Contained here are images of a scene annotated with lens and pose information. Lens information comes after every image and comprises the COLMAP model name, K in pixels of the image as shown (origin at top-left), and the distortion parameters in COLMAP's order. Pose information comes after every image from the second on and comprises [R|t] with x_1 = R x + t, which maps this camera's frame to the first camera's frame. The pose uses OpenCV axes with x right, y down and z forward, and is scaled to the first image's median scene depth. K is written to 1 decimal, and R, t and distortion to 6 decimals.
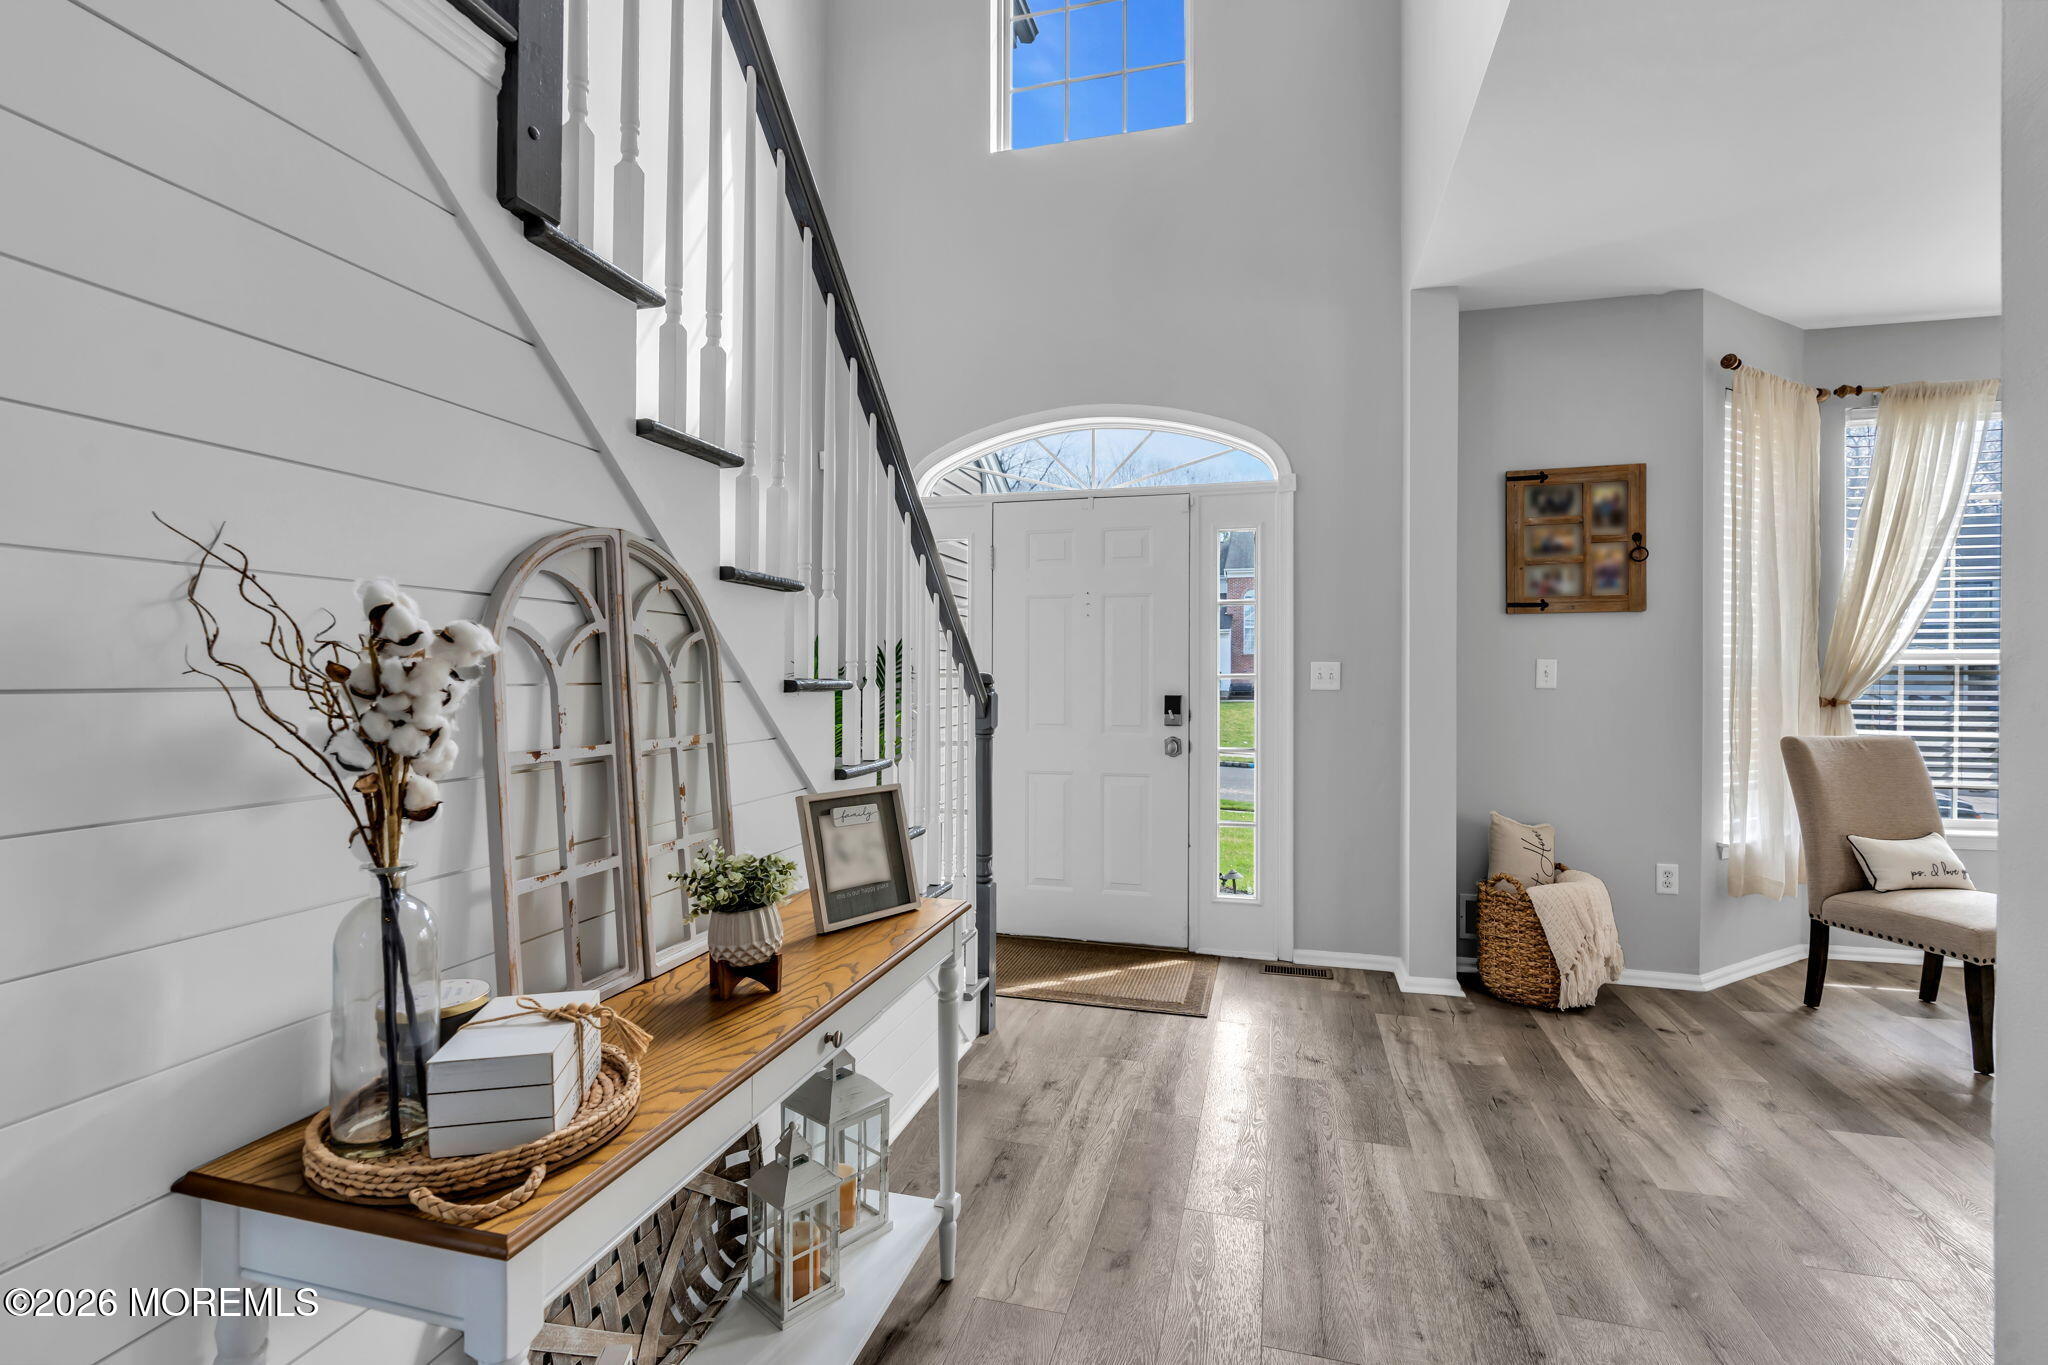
lens RADIAL K [[948.8, 0, 1018.2], [0, 948.8, 676.1], [0, 0, 1]] dist [0.000157, 0.001340]
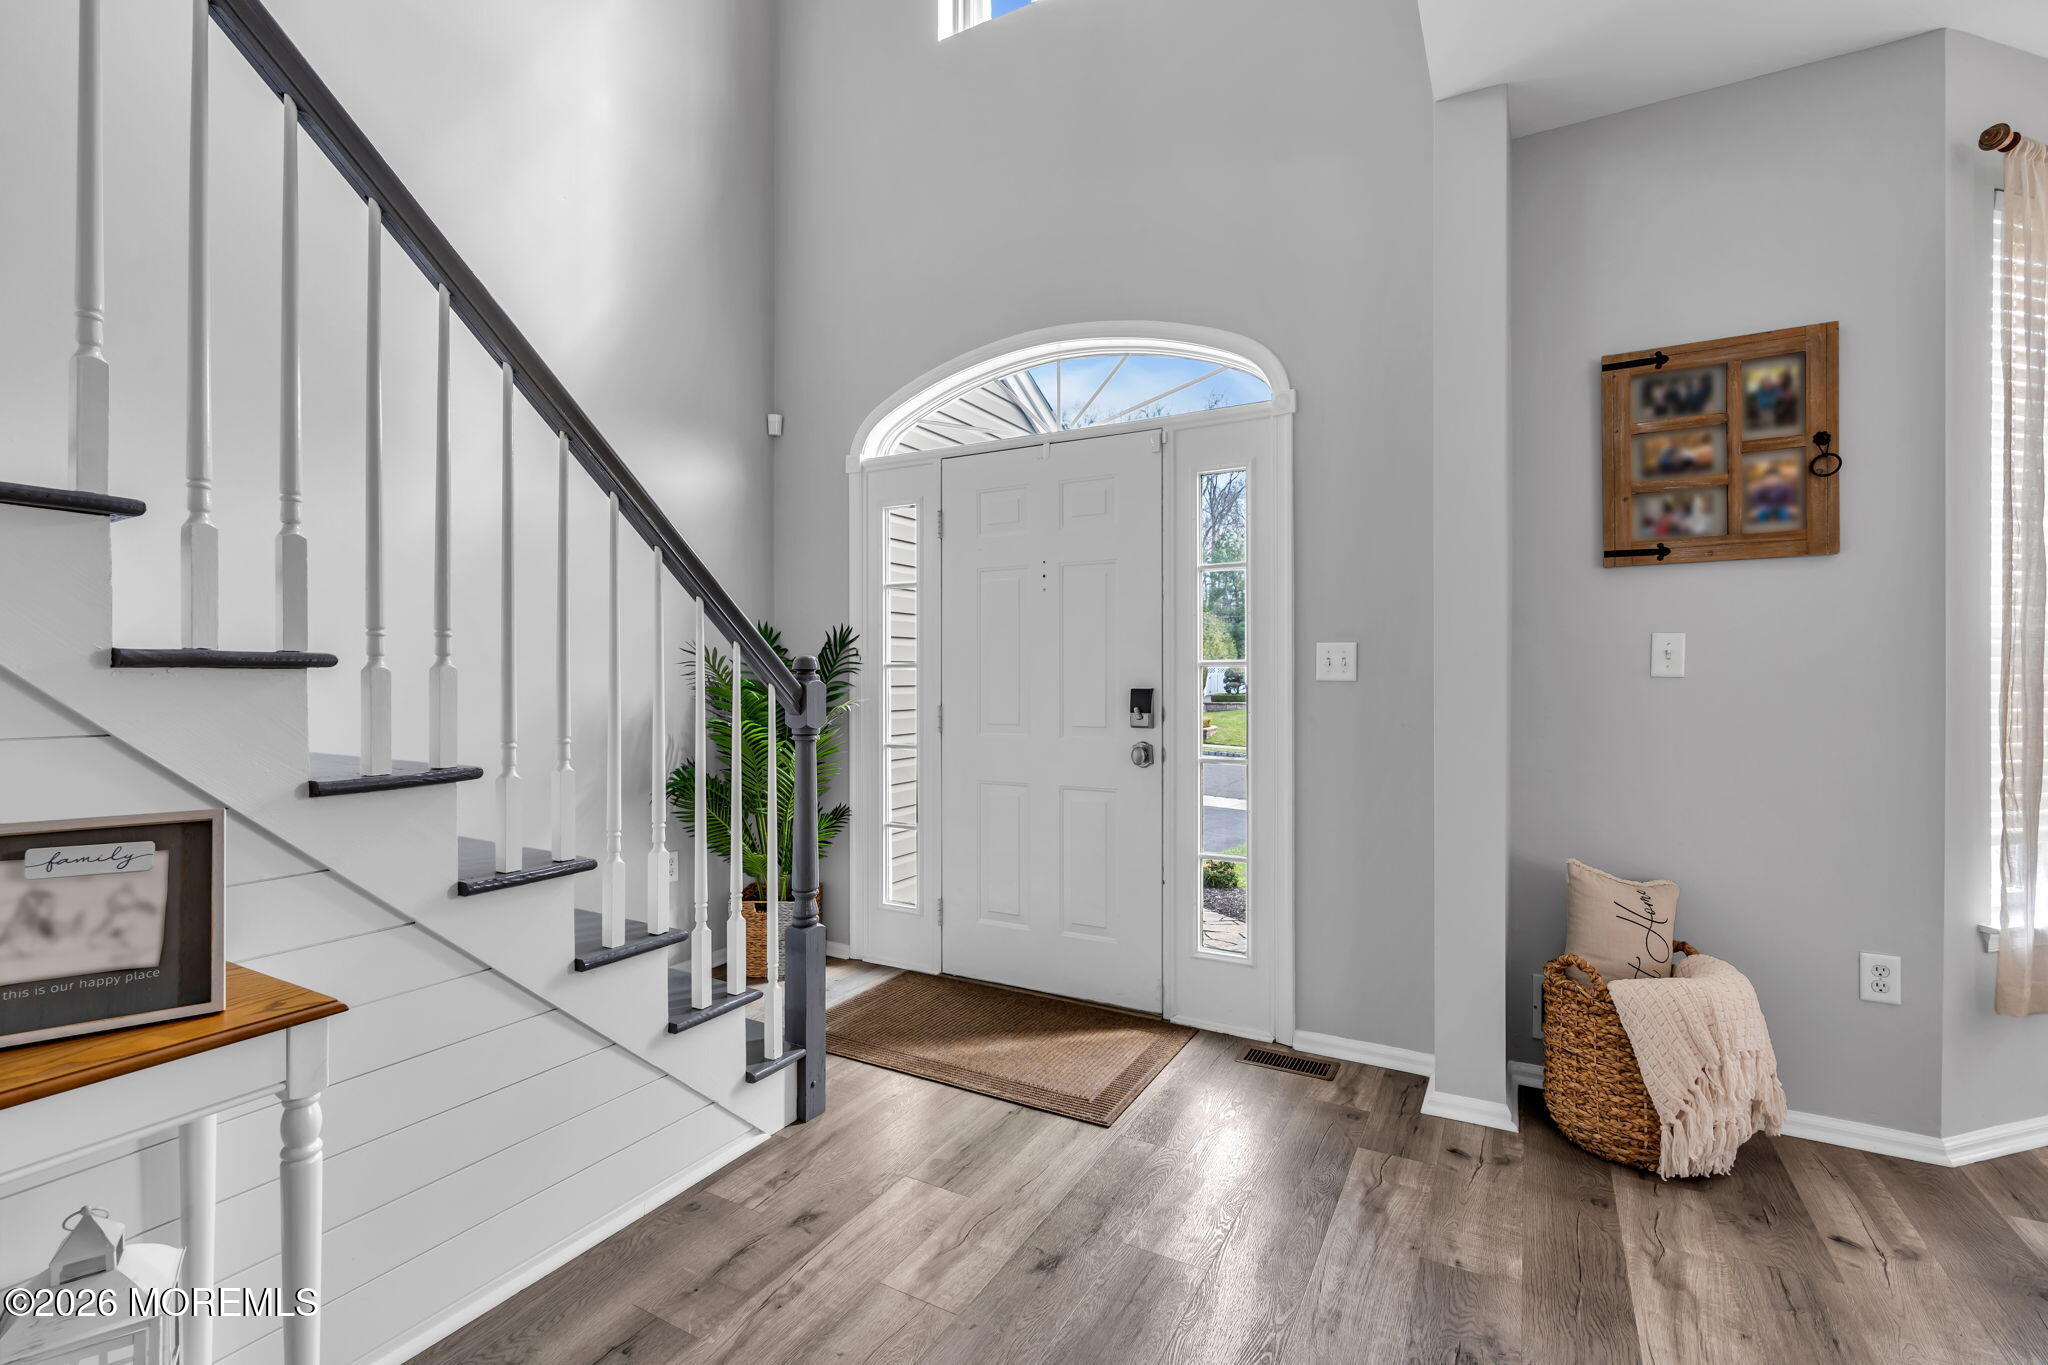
lens RADIAL K [[913.5, 0, 1012.1], [0, 913.5, 679.5], [0, 0, 1]] dist [-0.007595, 0.002958]
pose [[0.970651, -0.002260, -0.240481, 0.270211], [0.002108, 0.999997, -0.000891, 0.014873], [0.240483, 0.000358, 0.970653, 0.275696]]
